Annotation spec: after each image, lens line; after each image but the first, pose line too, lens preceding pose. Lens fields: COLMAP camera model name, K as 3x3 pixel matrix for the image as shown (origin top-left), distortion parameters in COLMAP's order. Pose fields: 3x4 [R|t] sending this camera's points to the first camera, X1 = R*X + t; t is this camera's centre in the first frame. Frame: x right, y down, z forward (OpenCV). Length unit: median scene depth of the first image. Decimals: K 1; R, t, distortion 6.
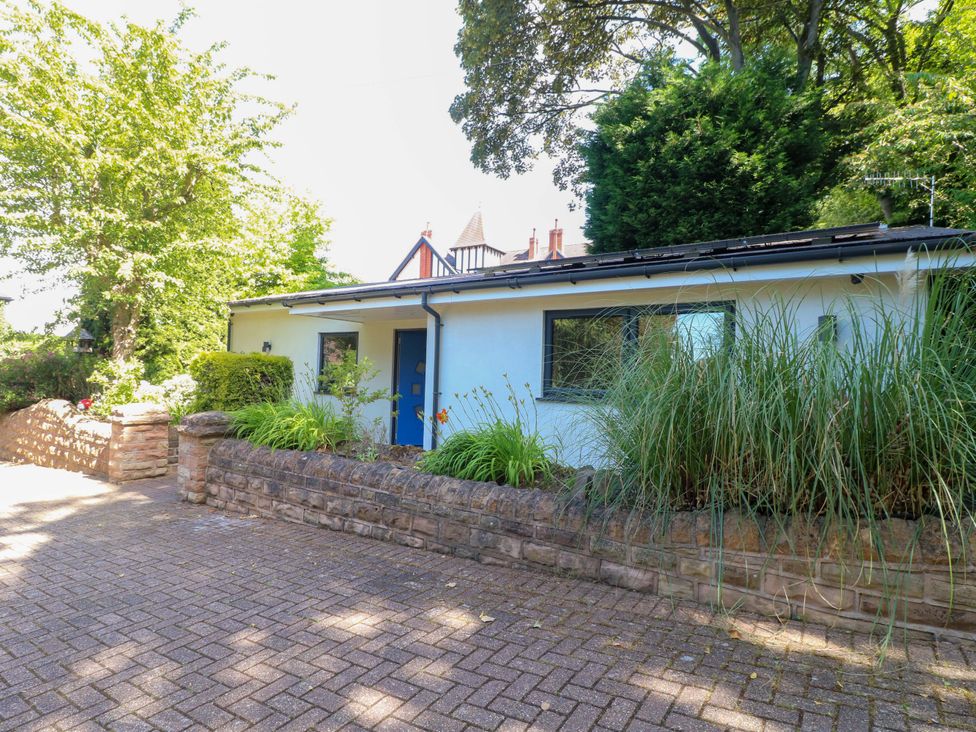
lens RADIAL K [[547.3, 0, 490.0], [0, 547.3, 361.7], [0, 0, 1]] dist [0.003268, -0.012326]
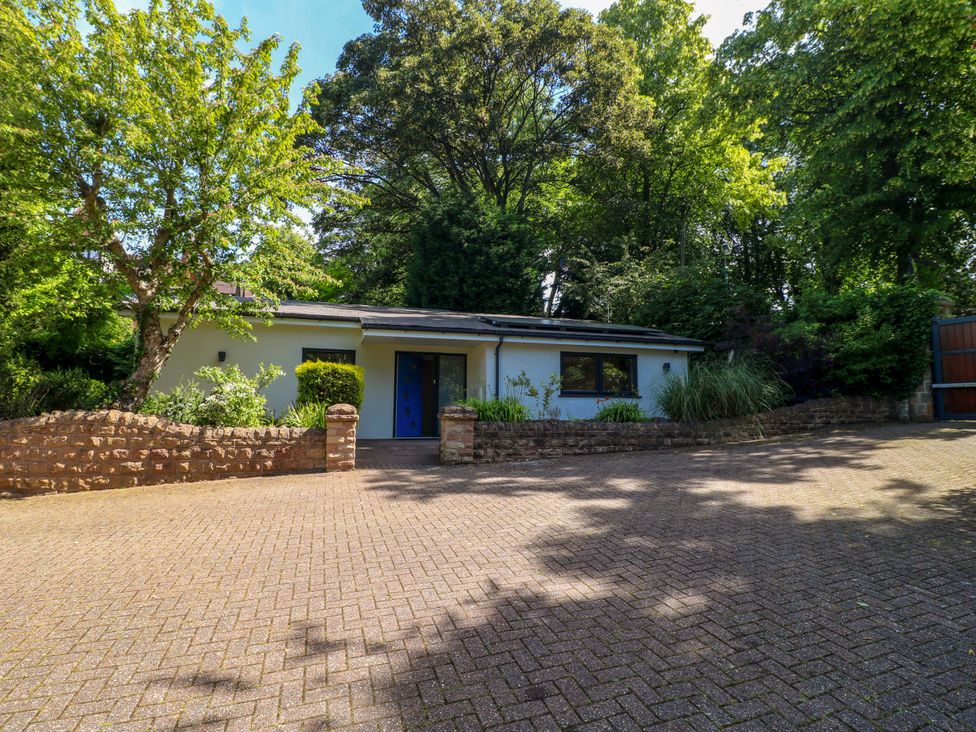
lens RADIAL K [[505.9, 0, 488.1], [0, 505.9, 358.2], [0, 0, 1]] dist [0.002942, -0.015362]
pose [[0.613930, 0.047816, 0.787911, -1.804175], [-0.014460, 0.998677, -0.049339, 0.033782], [-0.789228, 0.018897, 0.613809, 0.077884]]
